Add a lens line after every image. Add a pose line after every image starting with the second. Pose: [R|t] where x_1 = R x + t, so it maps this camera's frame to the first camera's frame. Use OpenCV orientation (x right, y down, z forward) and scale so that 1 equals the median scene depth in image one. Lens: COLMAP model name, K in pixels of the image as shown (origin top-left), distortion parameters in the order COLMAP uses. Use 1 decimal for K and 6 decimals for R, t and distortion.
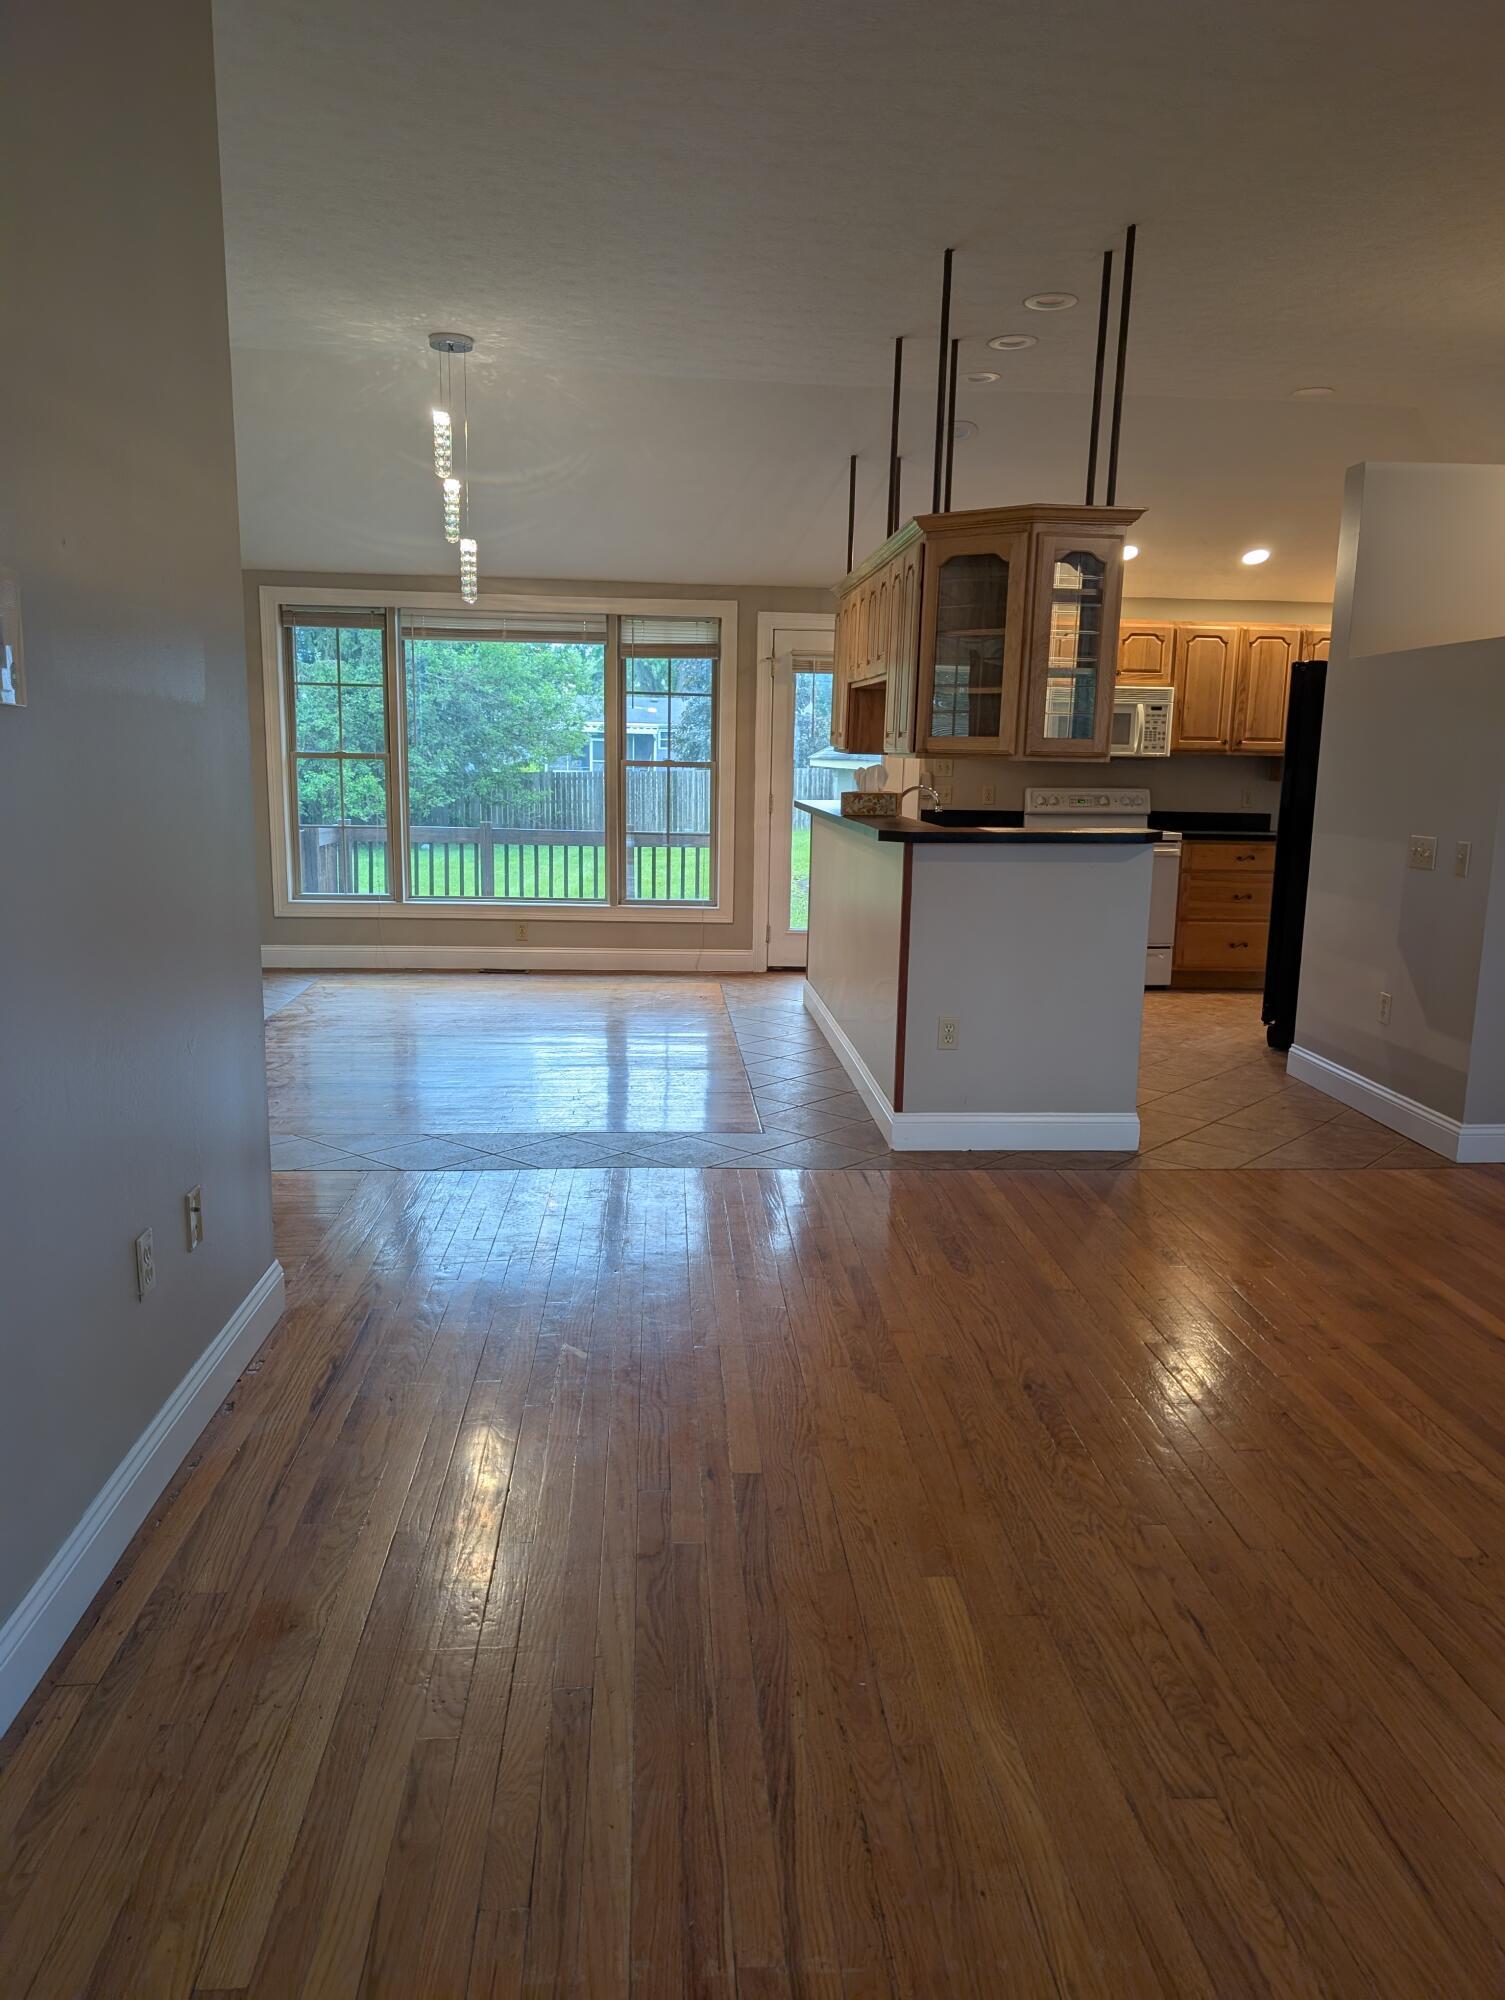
lens RADIAL K [[1426.9, 0, 759.1], [0, 1426.9, 1018.5], [0, 0, 1]] dist [0.025884, -0.009895]
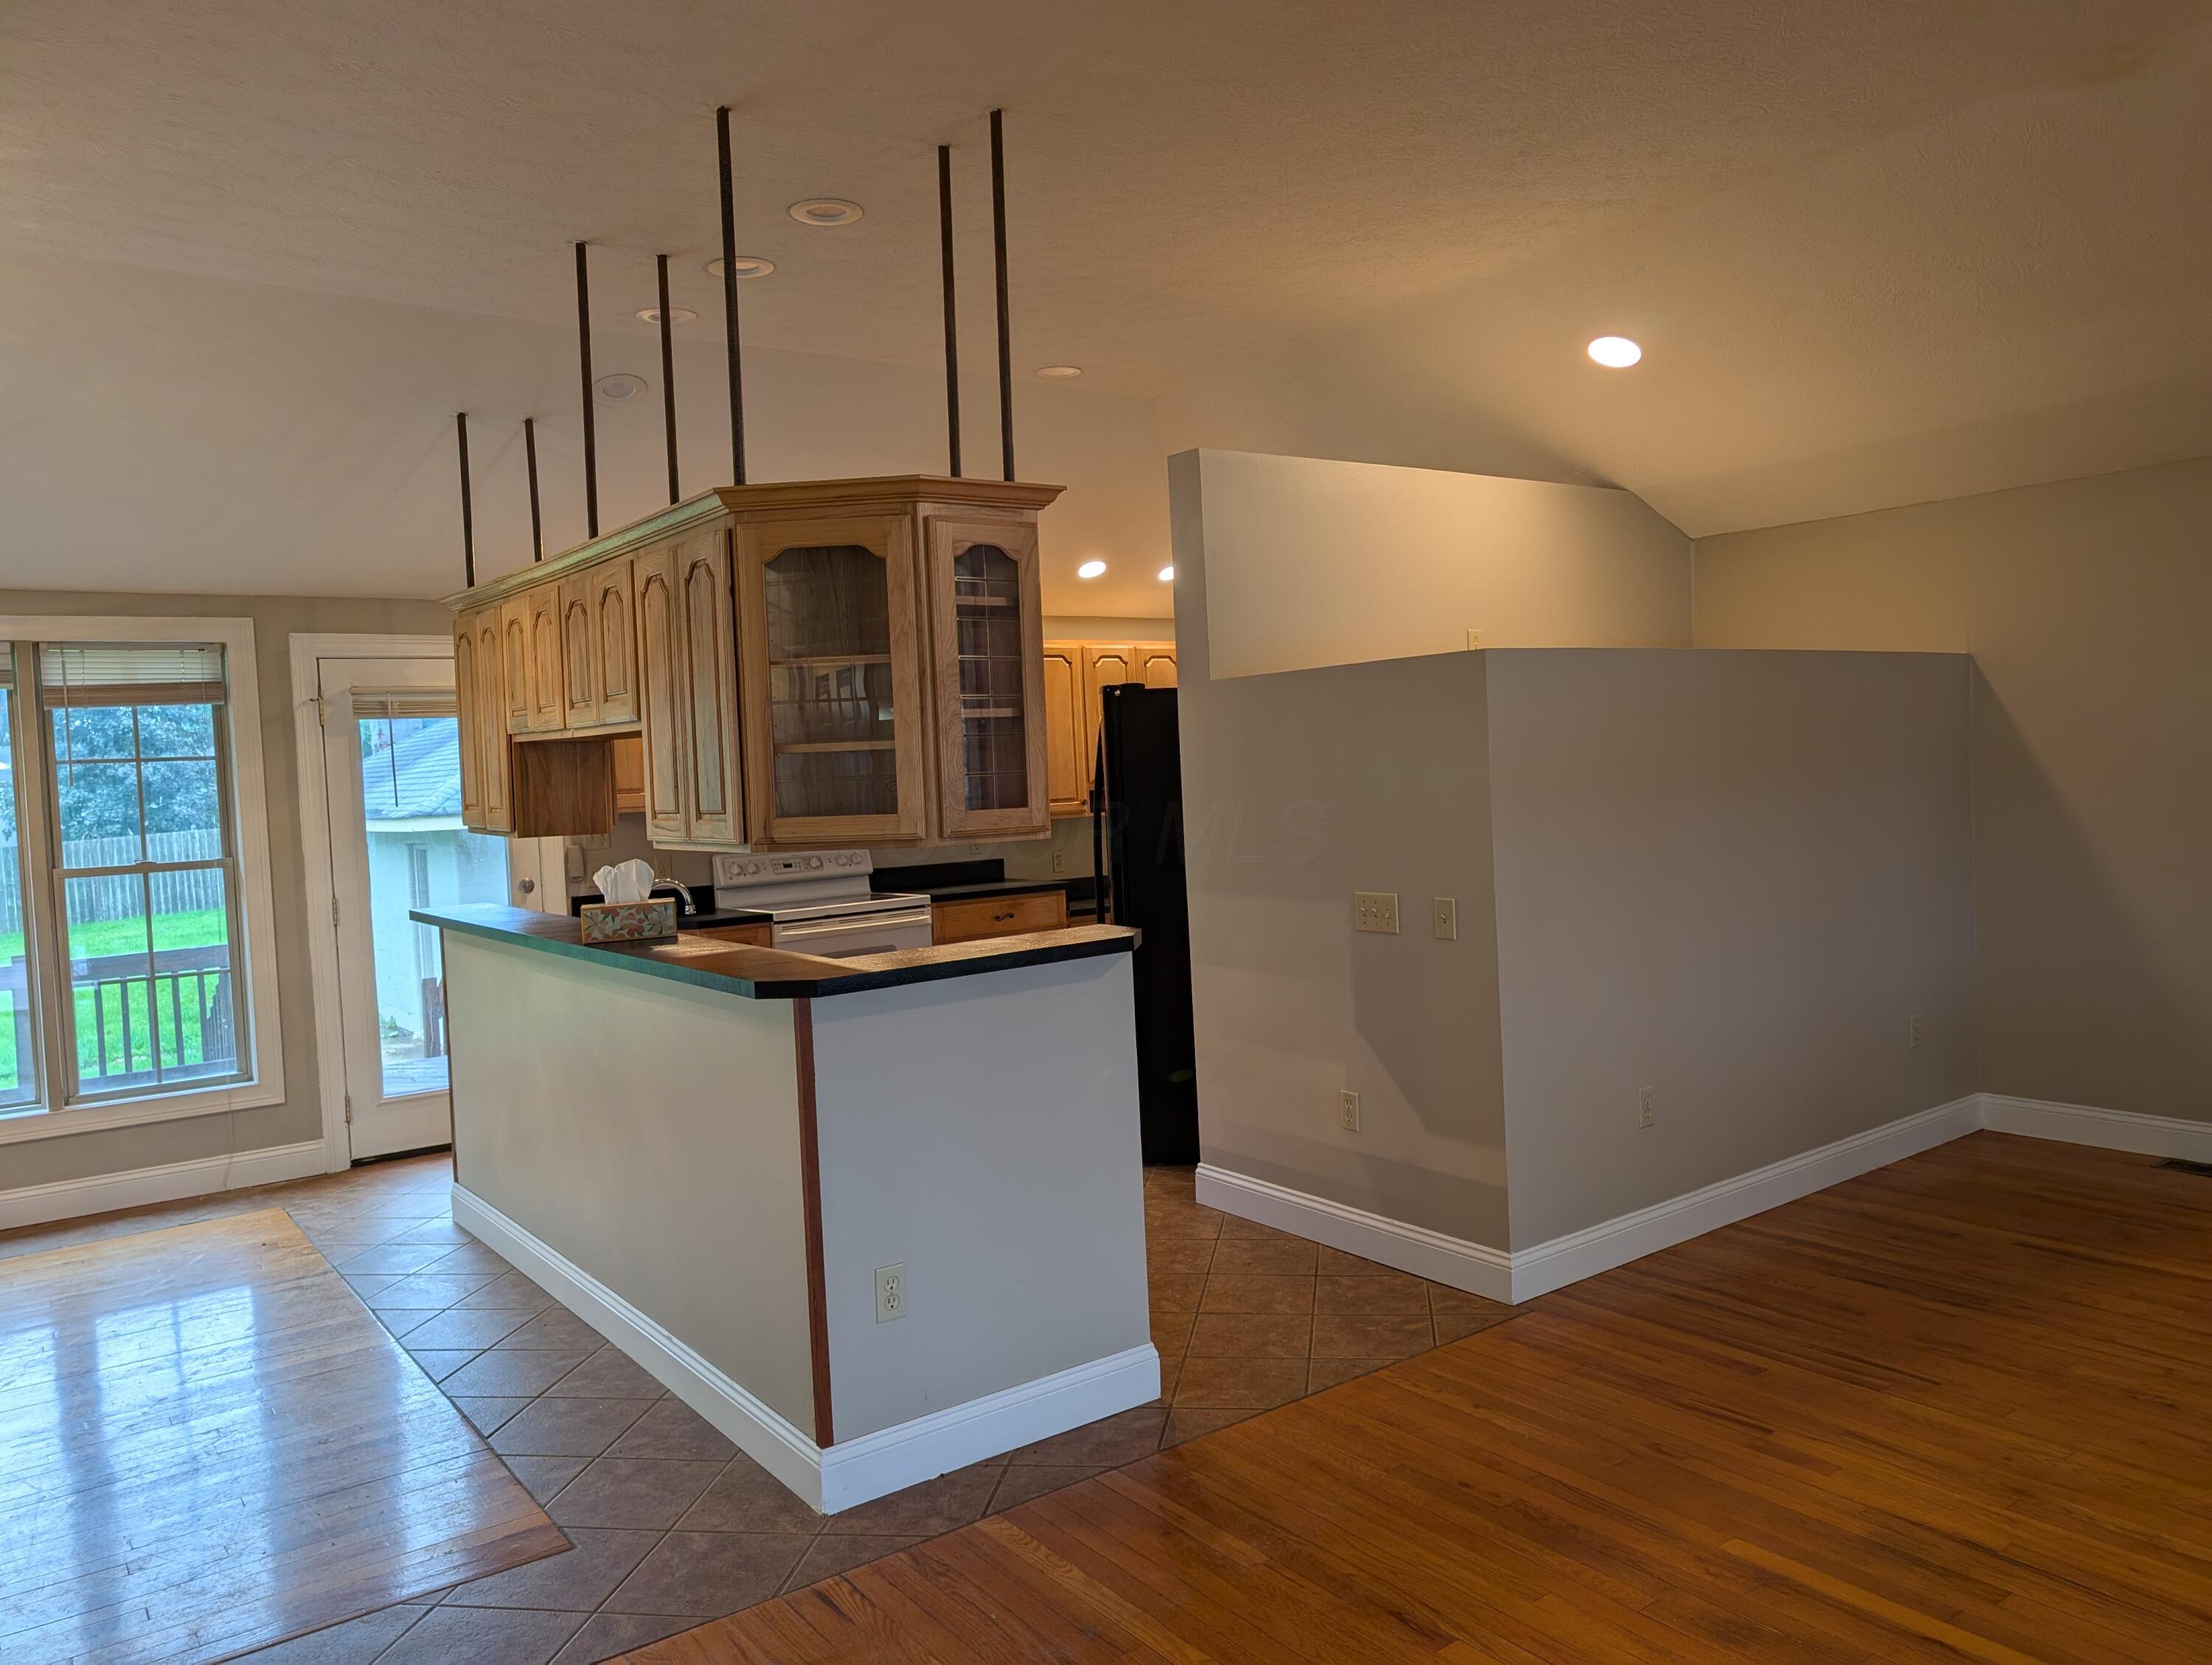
lens RADIAL K [[1577.2, 0, 1127.0], [0, 1577.2, 815.7], [0, 0, 1]] dist [0.027262, -0.018666]
pose [[0.842239, -0.078577, 0.533347, -0.089250], [0.160913, 0.980864, -0.109599, -0.069525], [-0.514529, 0.178132, 0.838766, 0.235814]]
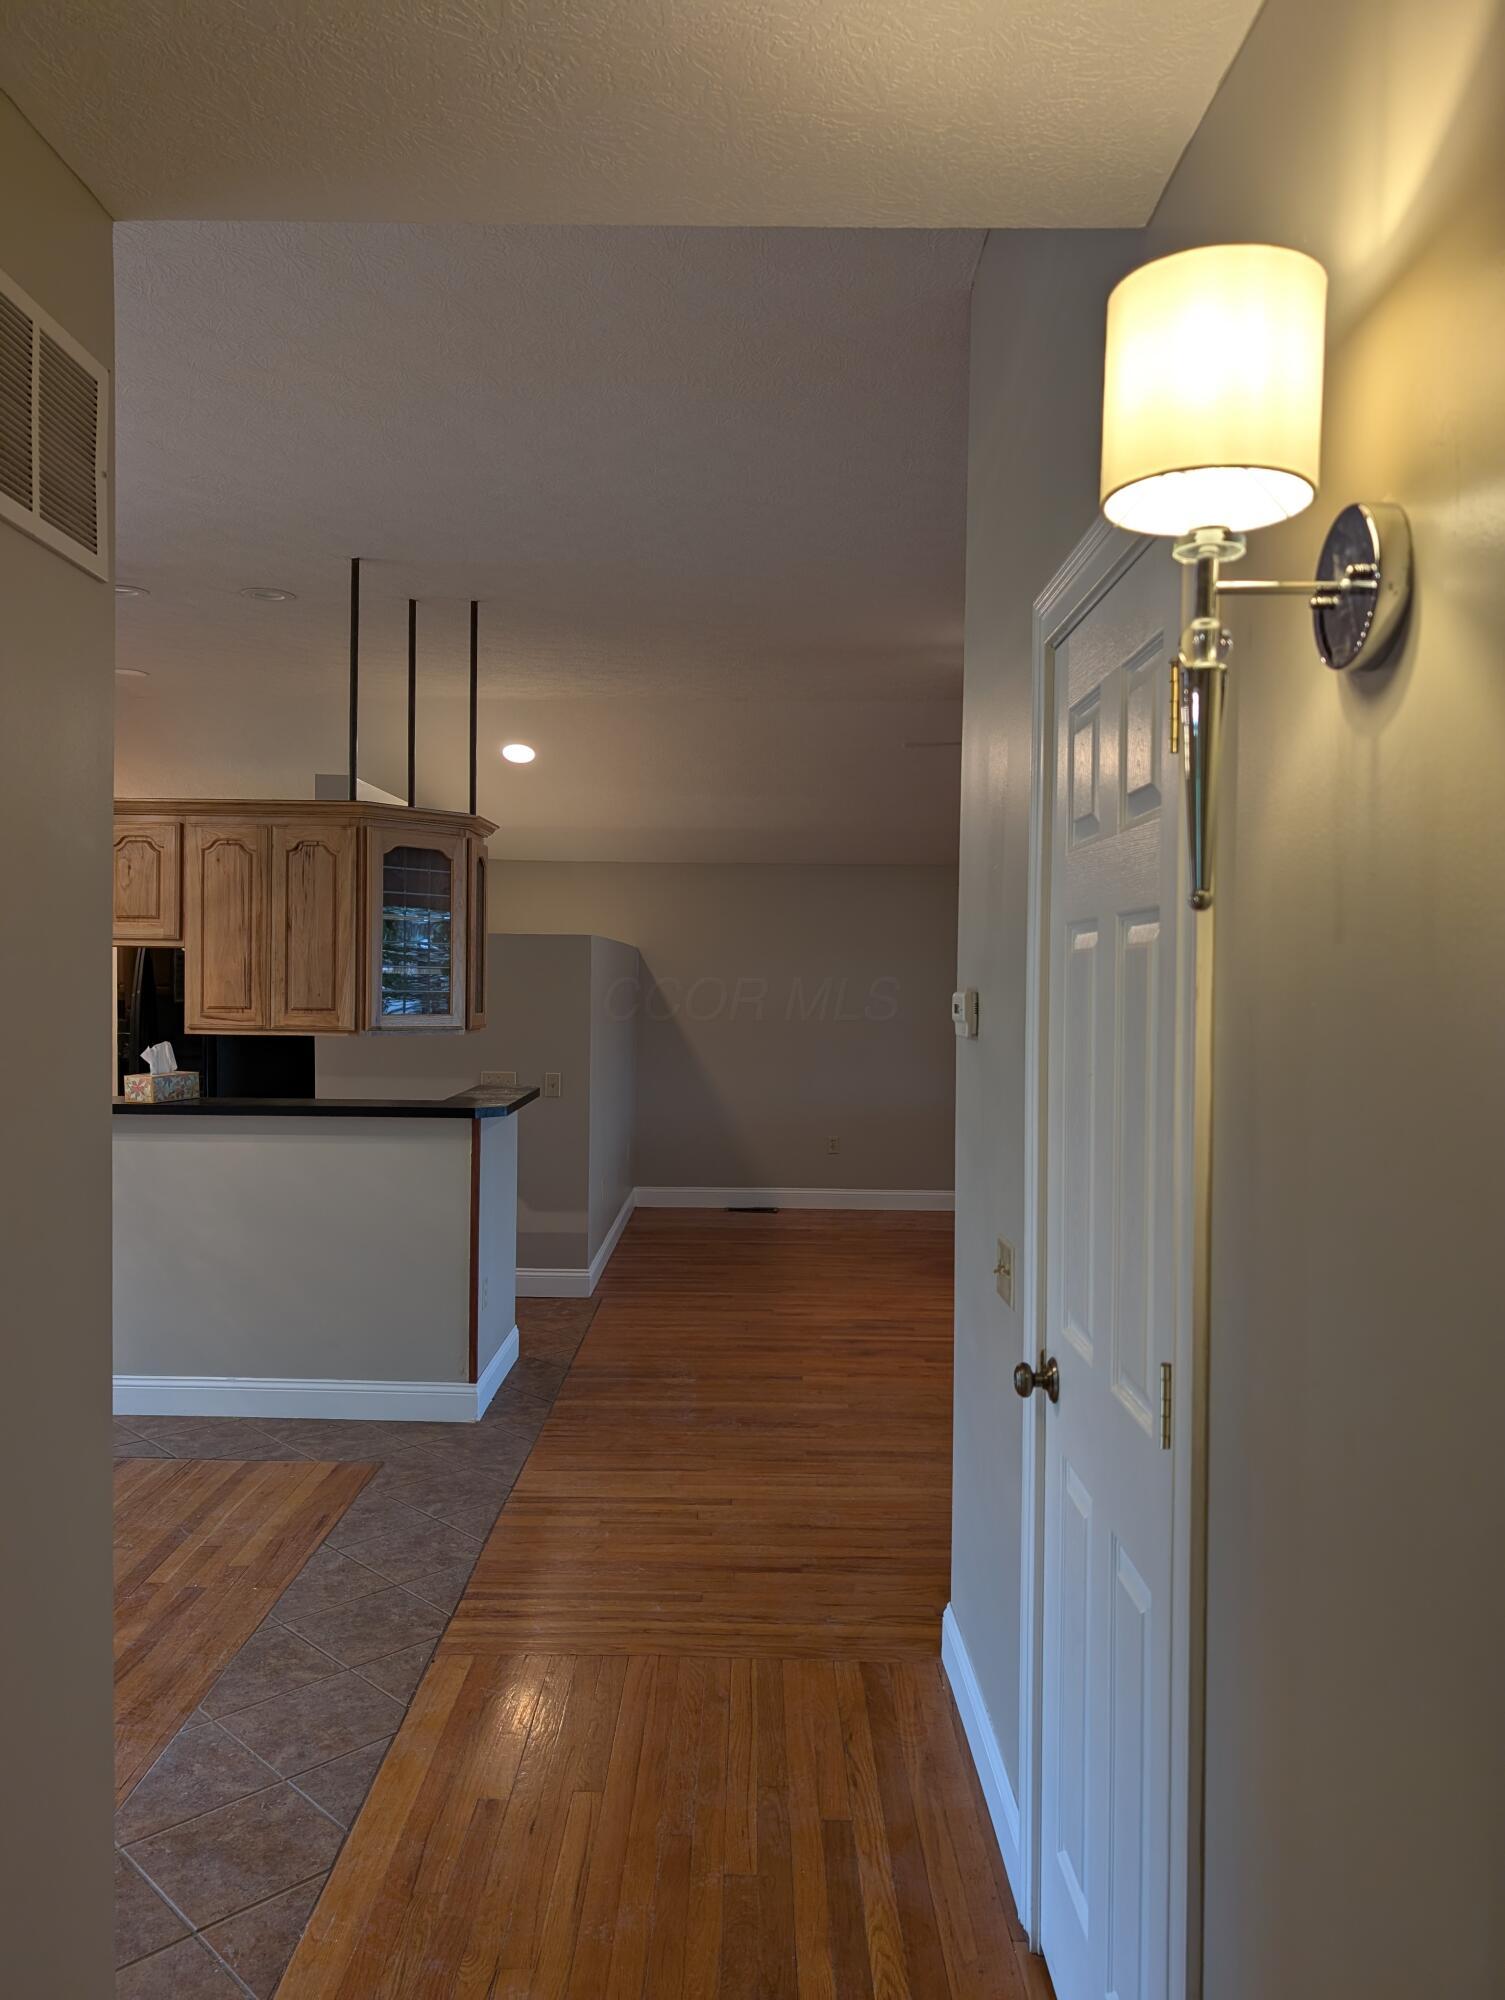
lens RADIAL K [[1426.9, 0, 741.1], [0, 1426.9, 997.7], [0, 0, 1]] dist [0.025884, -0.009895]
pose [[0.087914, -0.034202, 0.995541, -0.618420], [0.176419, 0.984146, 0.018232, -0.131251], [-0.980381, 0.174030, 0.092554, 0.472159]]
